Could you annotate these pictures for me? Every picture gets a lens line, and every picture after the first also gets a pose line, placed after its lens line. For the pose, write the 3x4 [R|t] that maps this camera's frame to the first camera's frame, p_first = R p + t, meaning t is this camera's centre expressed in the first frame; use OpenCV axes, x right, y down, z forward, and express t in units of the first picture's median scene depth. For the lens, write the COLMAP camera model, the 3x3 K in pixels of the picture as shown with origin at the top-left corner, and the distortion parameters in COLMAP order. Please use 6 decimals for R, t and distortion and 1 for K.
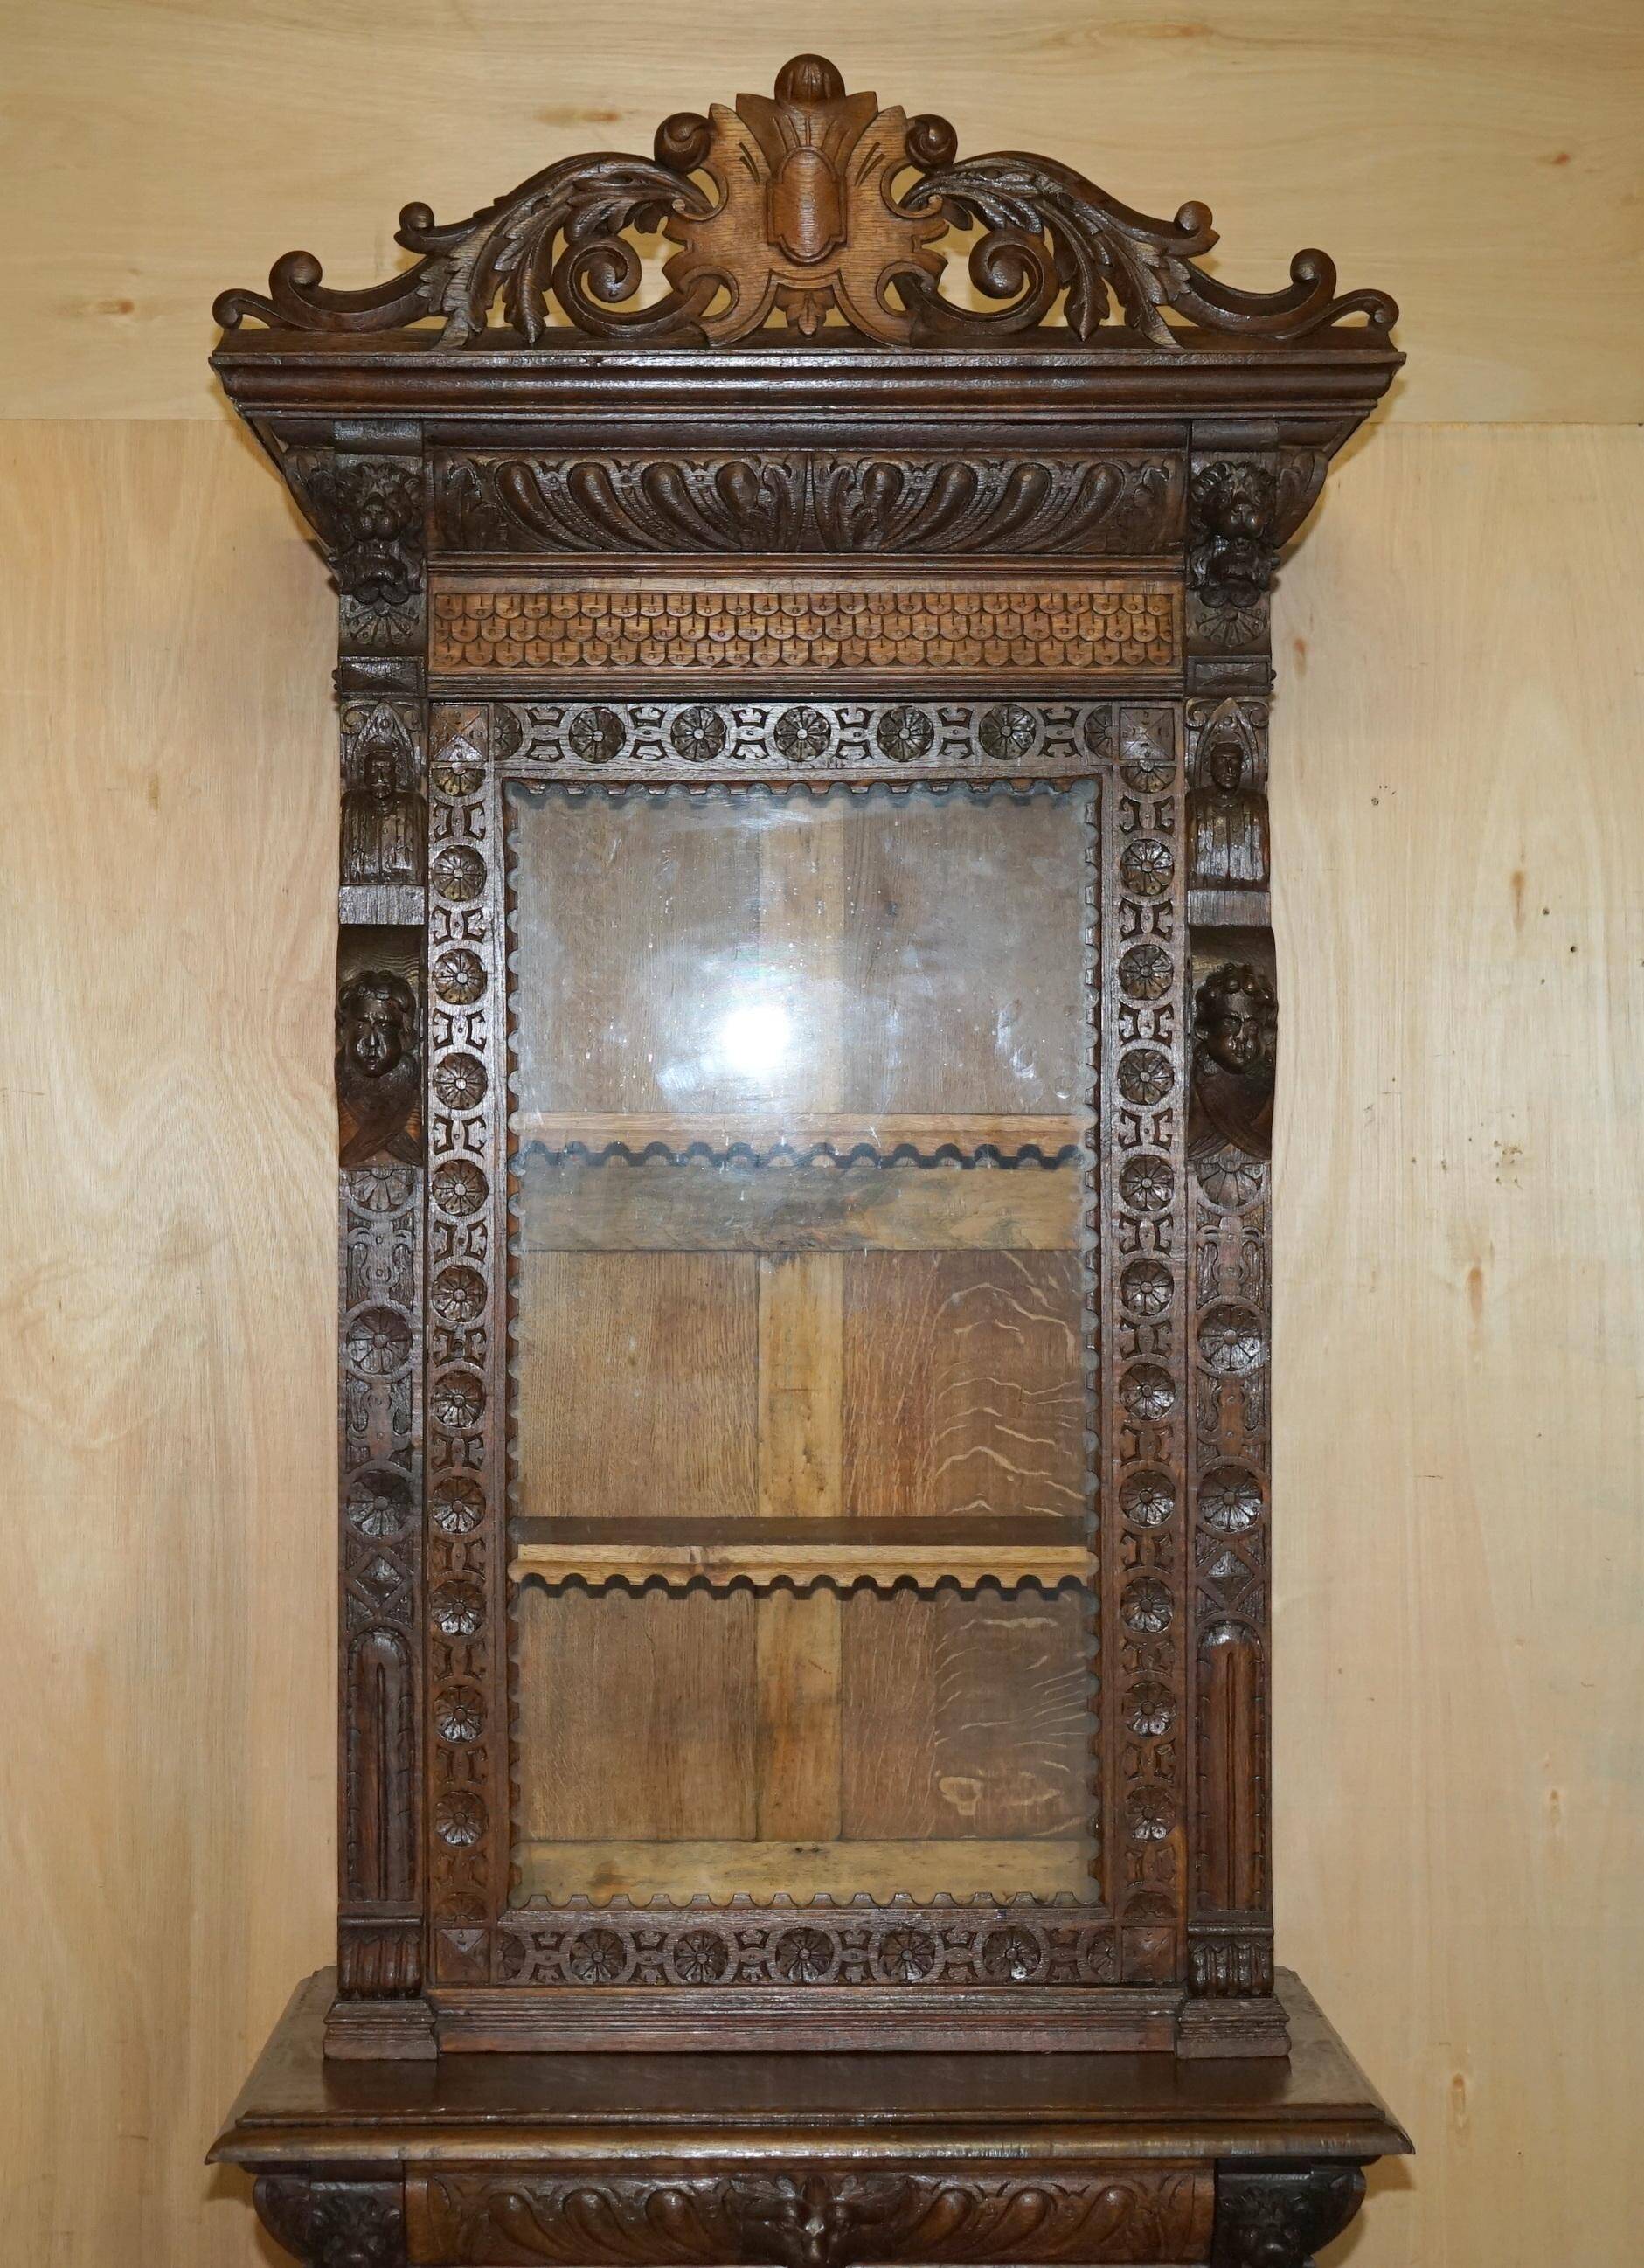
lens RADIAL K [[4033.5, 0, 822.0], [0, 4033.5, 1134.0], [0, 0, 1]] dist [0.018901, 0.141013]
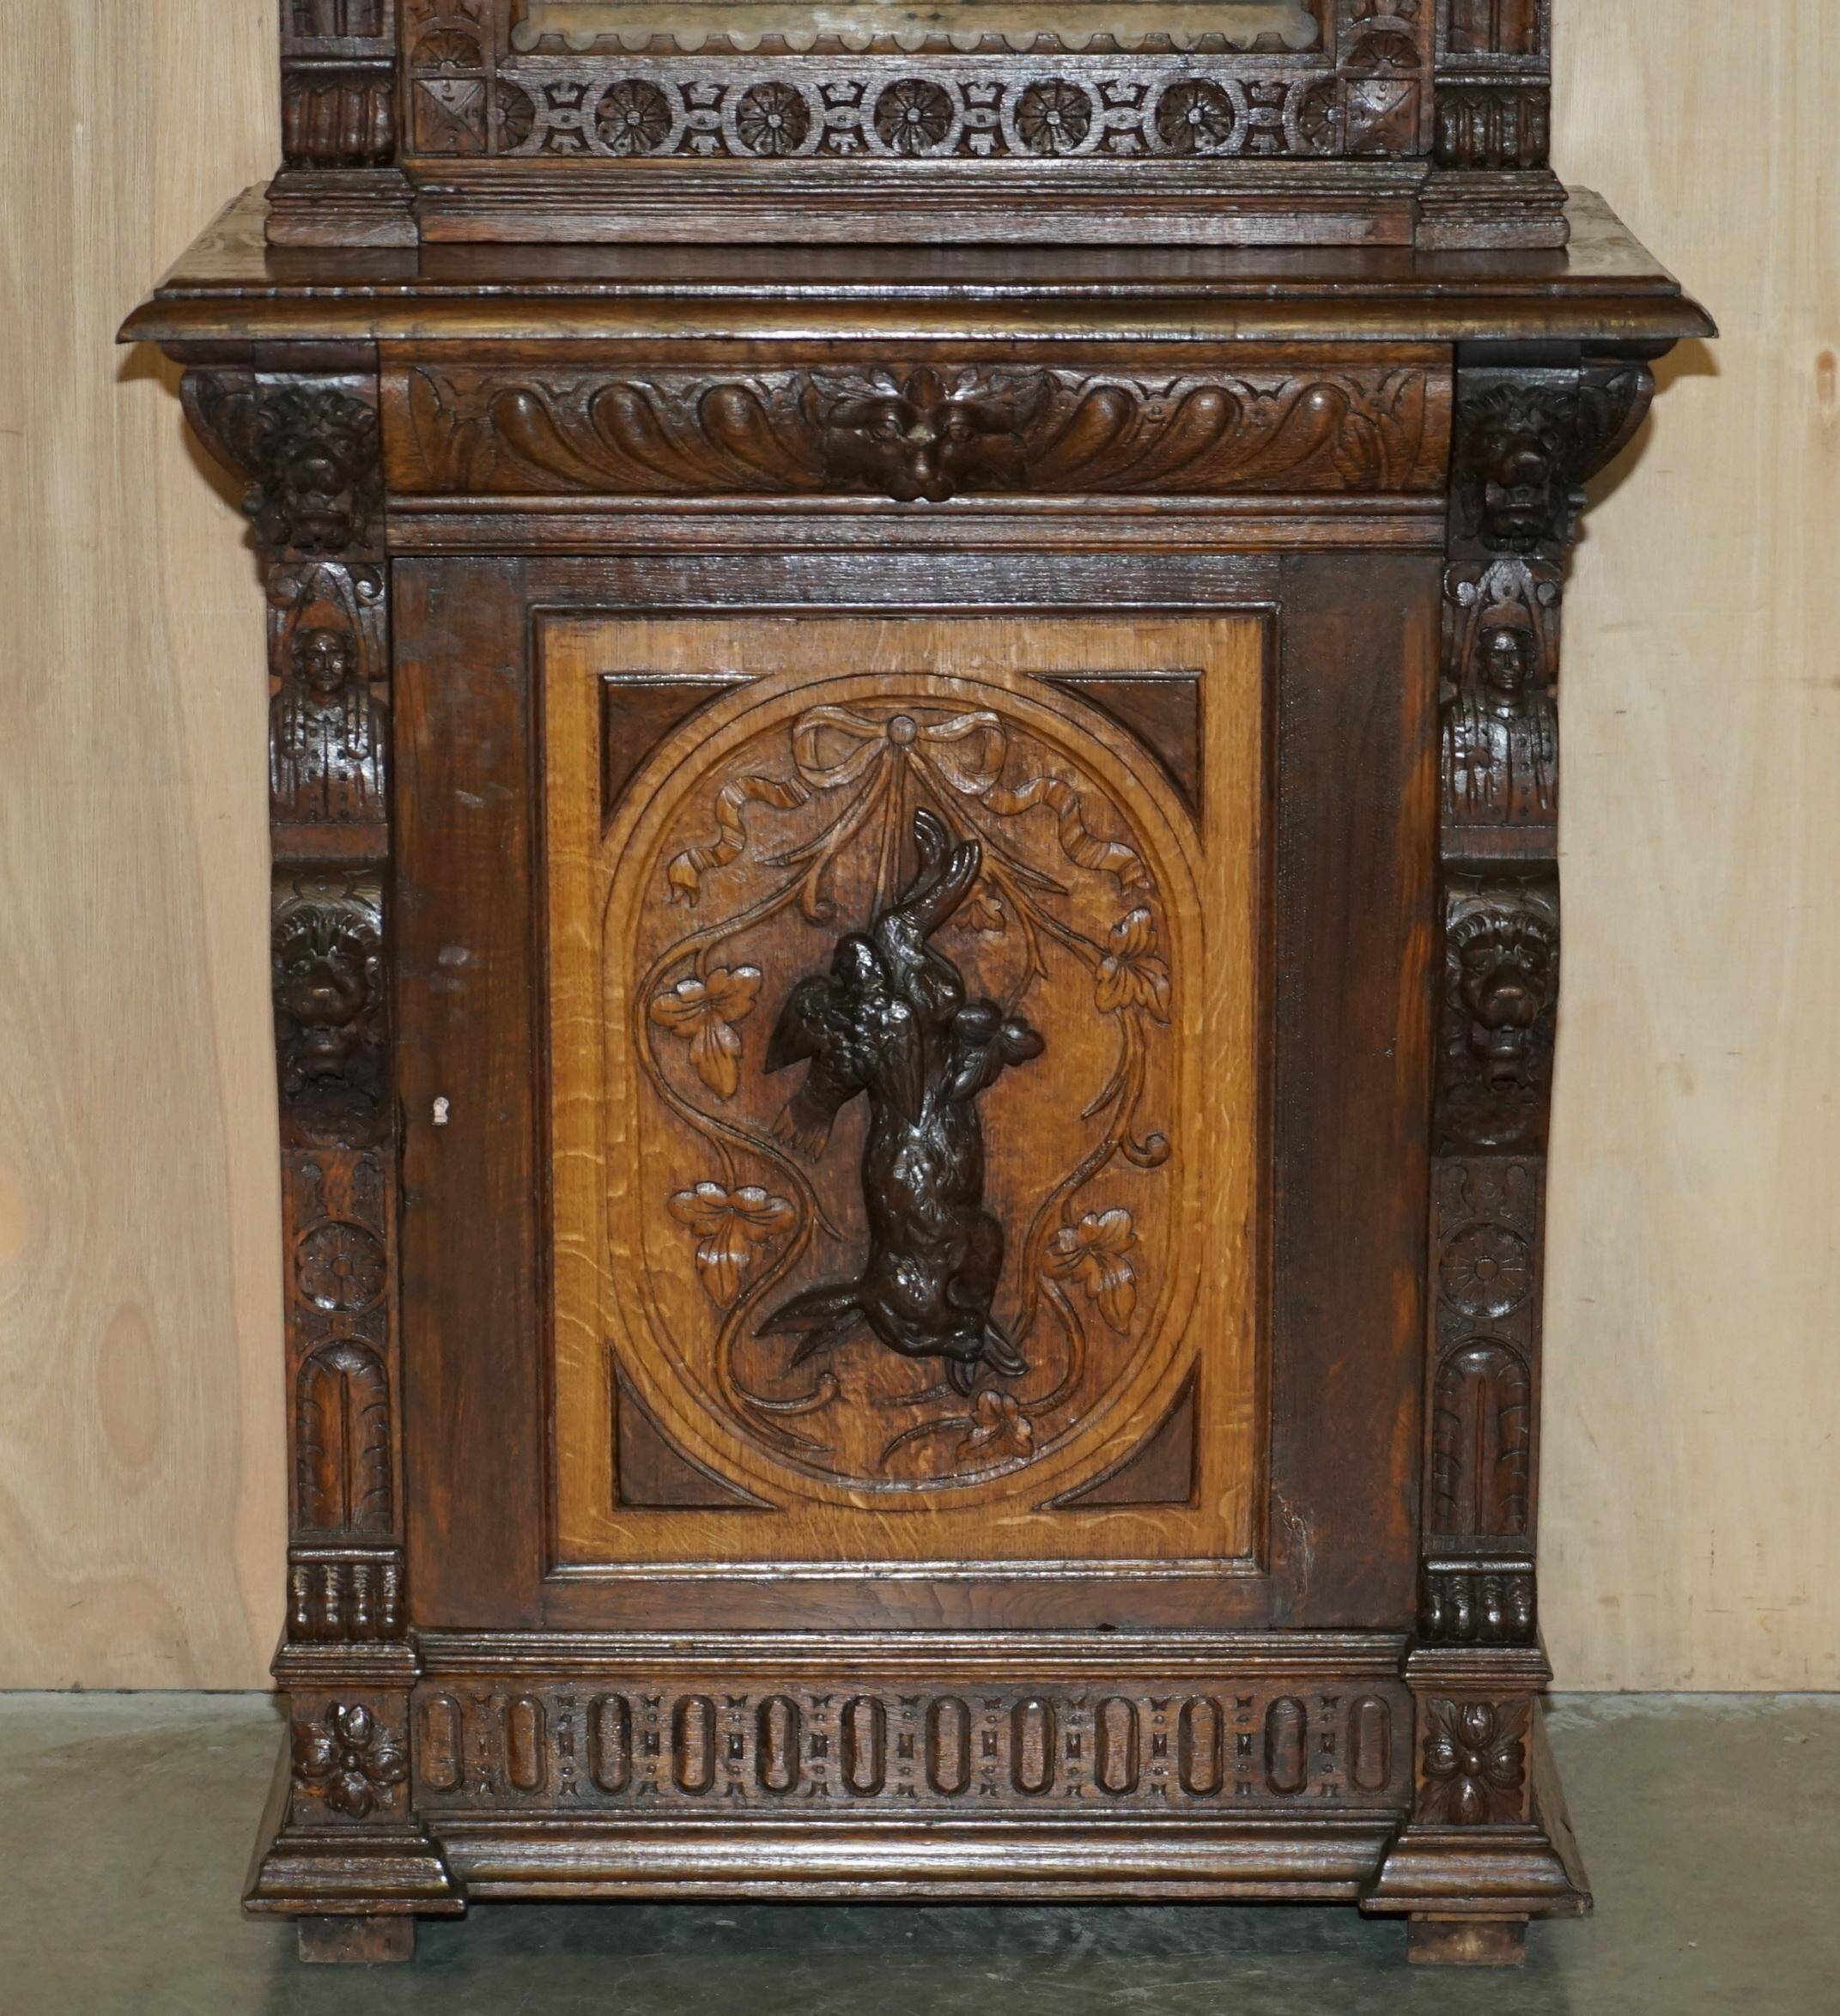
lens RADIAL K [[7054.2, 0, 920.2], [0, 7054.2, 1162.7], [0, 0, 1]] dist [-0.019953, -0.242373]
pose [[0.999826, 0.004201, -0.018187, 0.021113], [0.000213, 0.971709, 0.236180, 0.085545], [0.018665, -0.236142, 0.971539, -0.294502]]
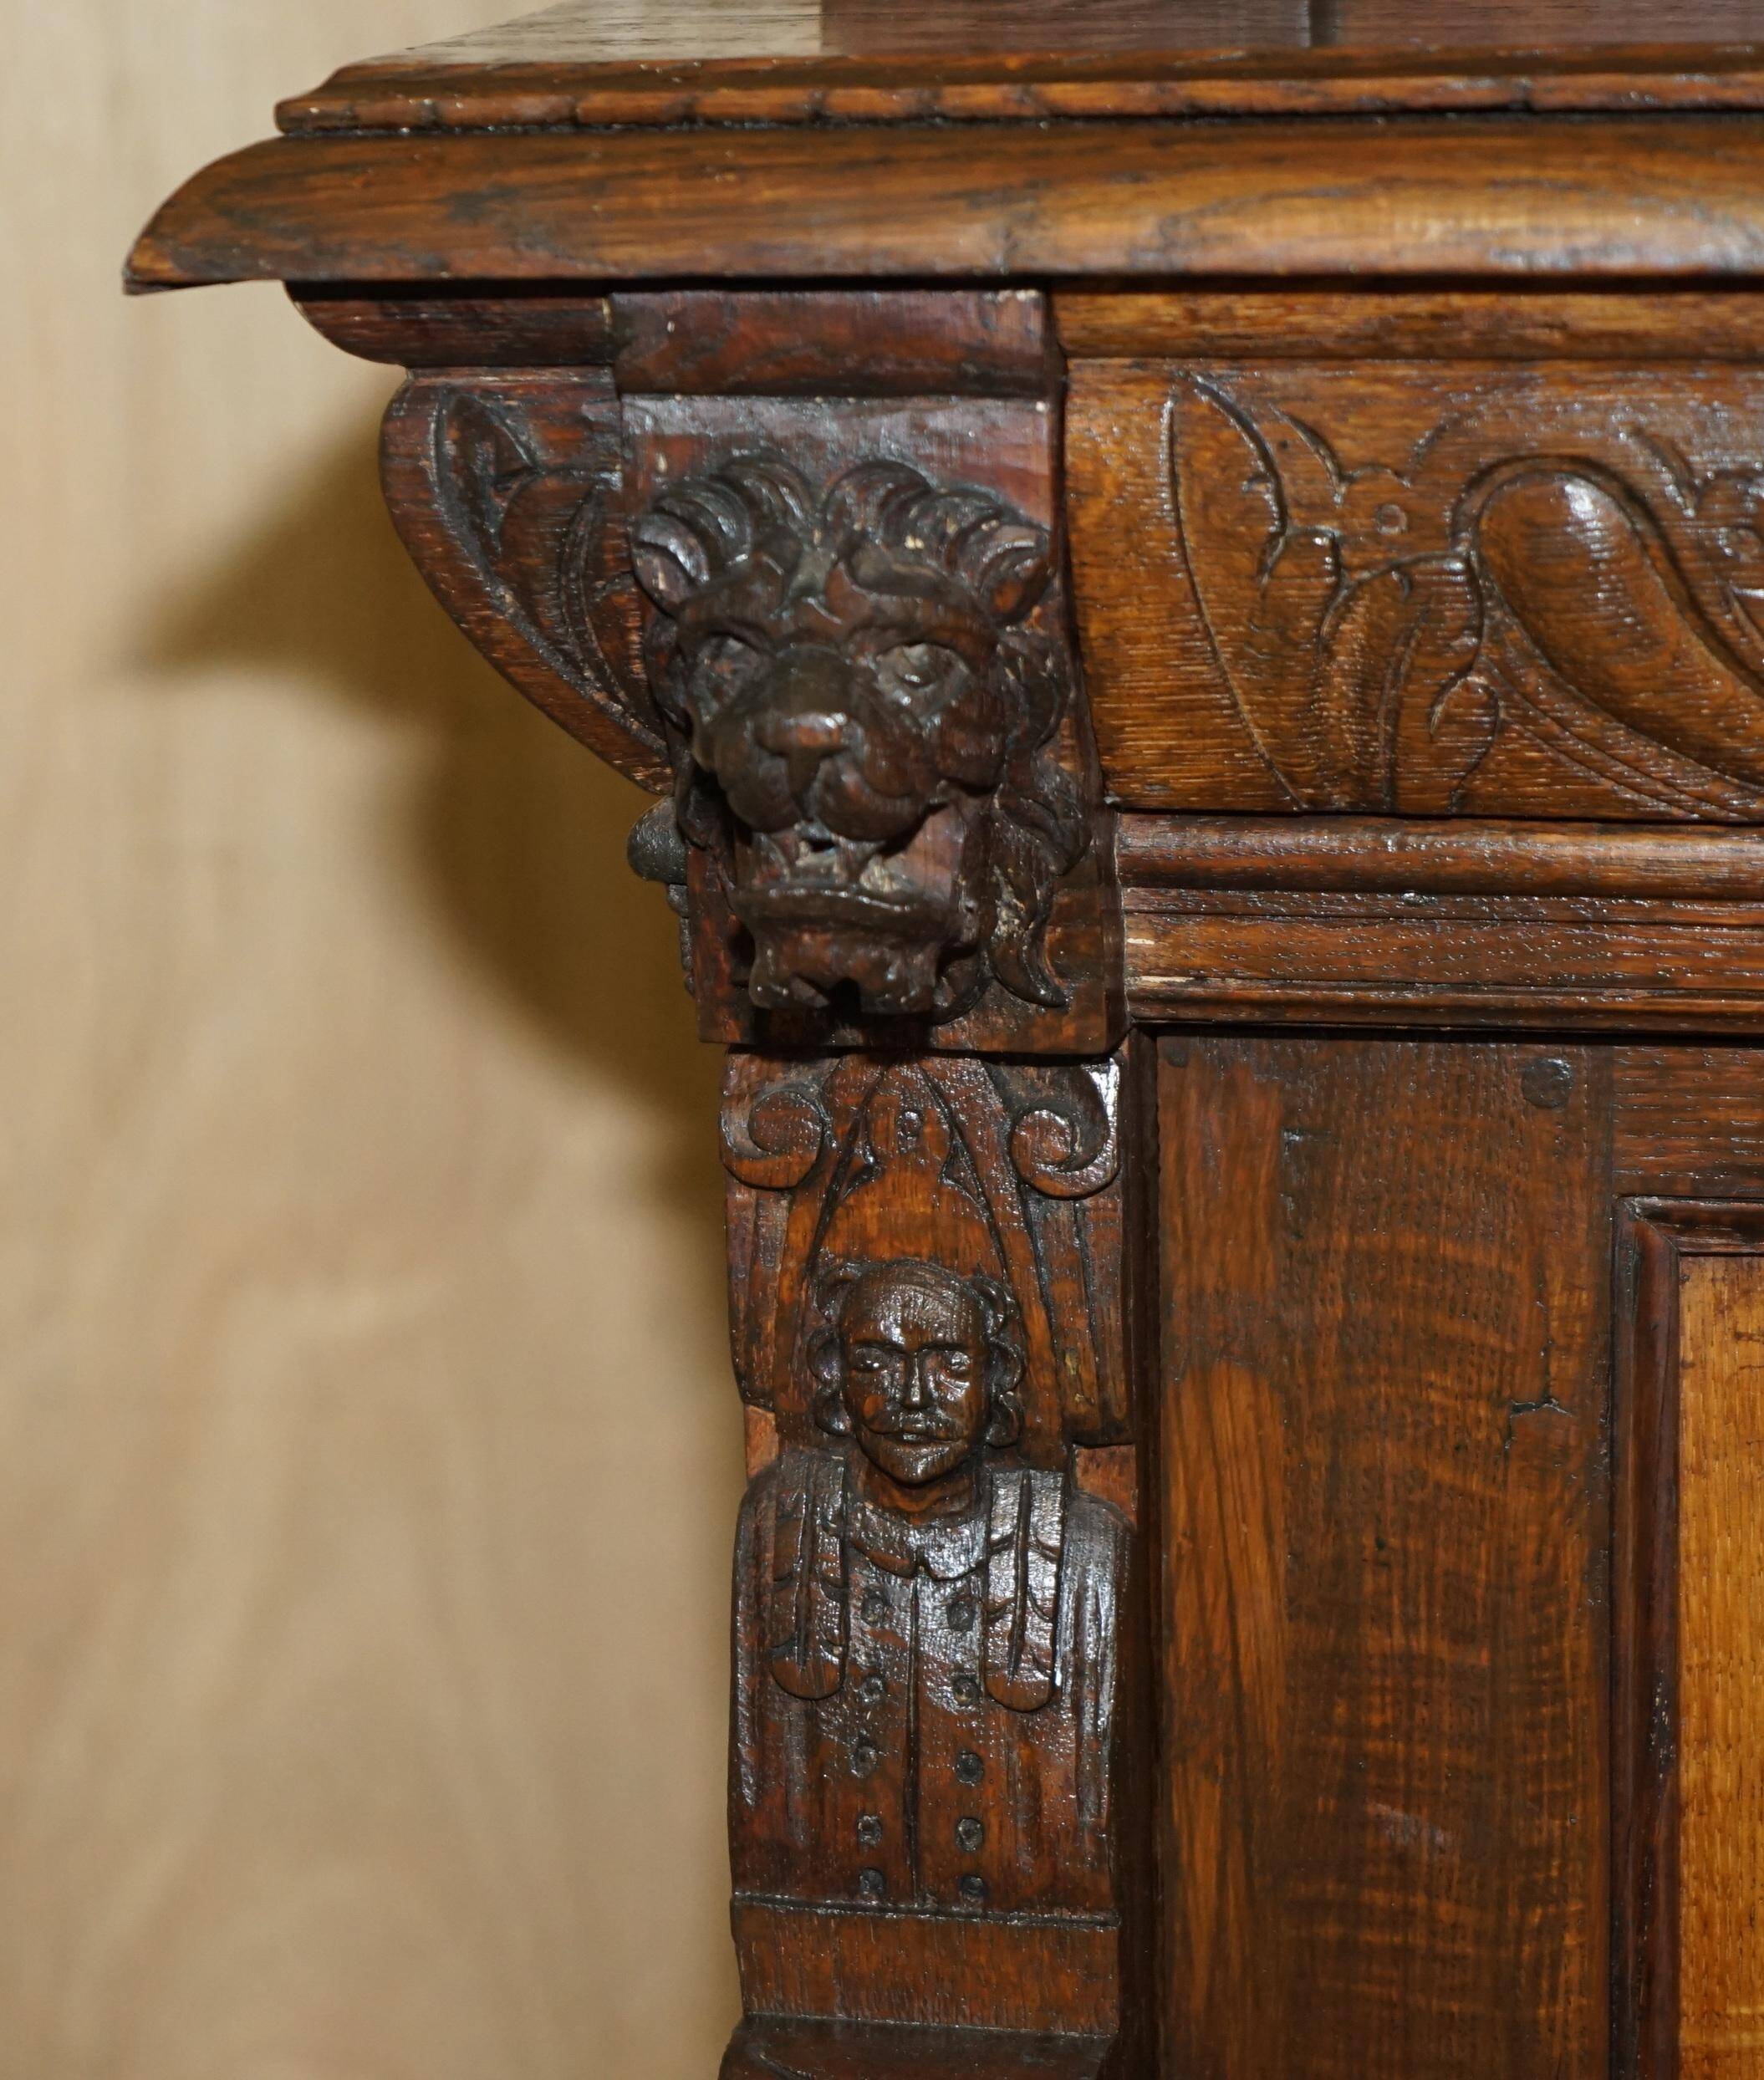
lens RADIAL K [[6854.9, 0, 882.0], [0, 6854.9, 1040.0], [0, 0, 1]] dist [0.065603, -0.251164]
pose [[0.974053, 0.020380, -0.225402, -0.029101], [0.024836, 0.980297, 0.195961, 0.208180], [0.224955, -0.196474, 0.954355, 0.610569]]
